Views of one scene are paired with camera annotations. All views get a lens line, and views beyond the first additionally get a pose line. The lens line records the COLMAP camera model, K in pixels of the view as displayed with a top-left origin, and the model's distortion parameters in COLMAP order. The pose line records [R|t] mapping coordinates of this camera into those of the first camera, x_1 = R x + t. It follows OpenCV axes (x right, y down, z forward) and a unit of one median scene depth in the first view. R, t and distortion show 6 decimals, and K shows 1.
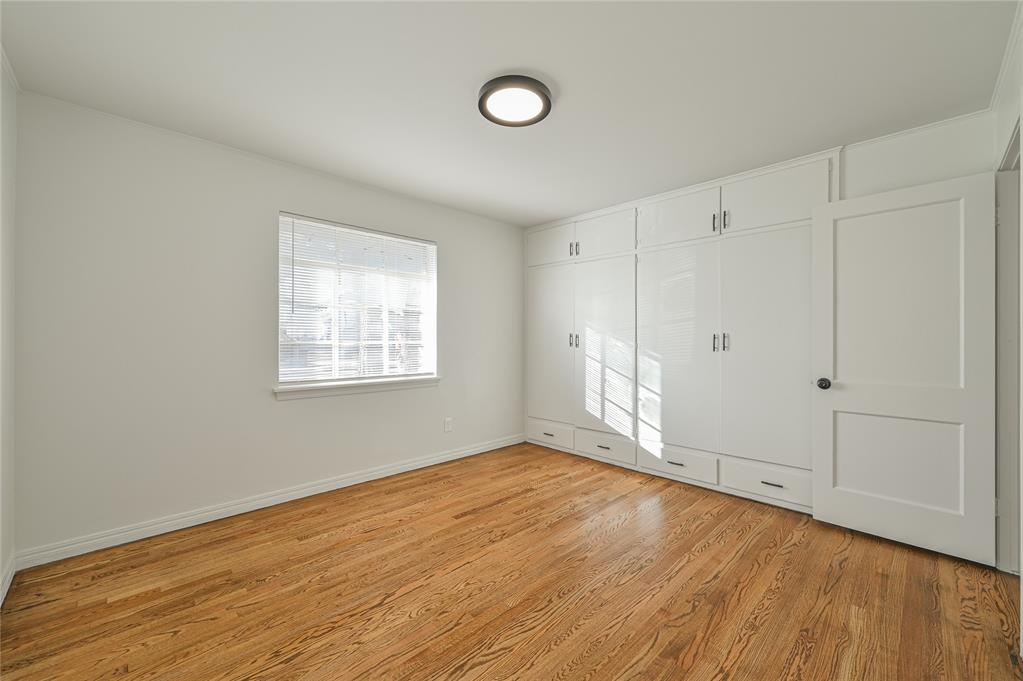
lens RADIAL K [[402.4, 0, 516.4], [0, 402.4, 339.0], [0, 0, 1]] dist [-0.001150, -0.000318]
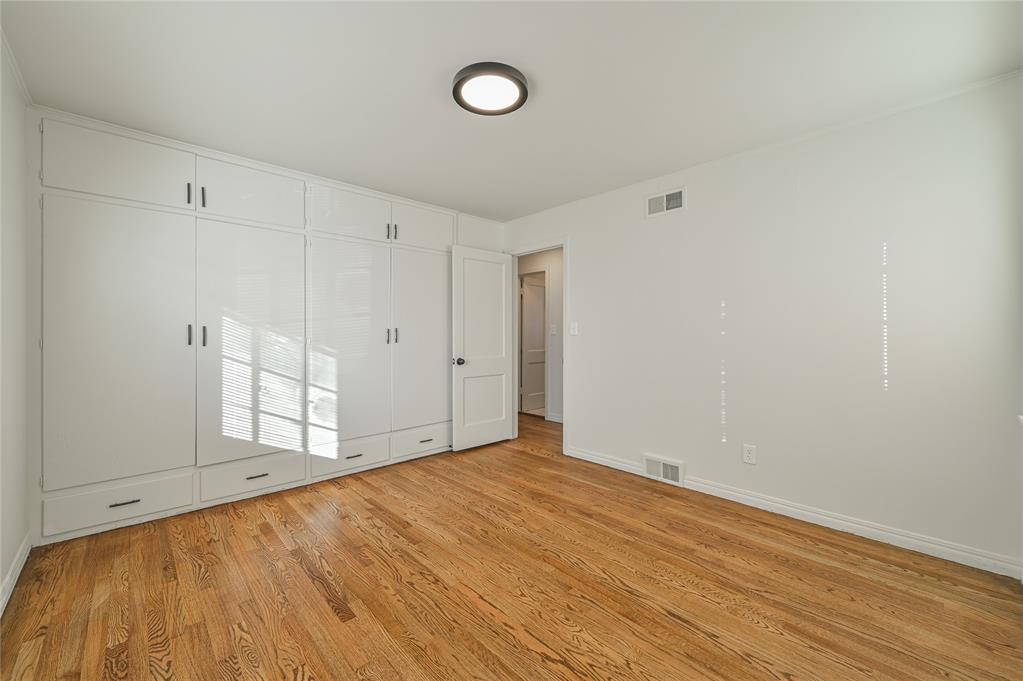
lens RADIAL K [[402.4, 0, 516.4], [0, 402.4, 339.0], [0, 0, 1]] dist [-0.001150, -0.000318]
pose [[0.028412, -0.017983, 0.999435, -0.582393], [0.000590, 0.999838, 0.017973, -0.003352], [-0.999596, 0.000079, 0.028418, 0.547728]]
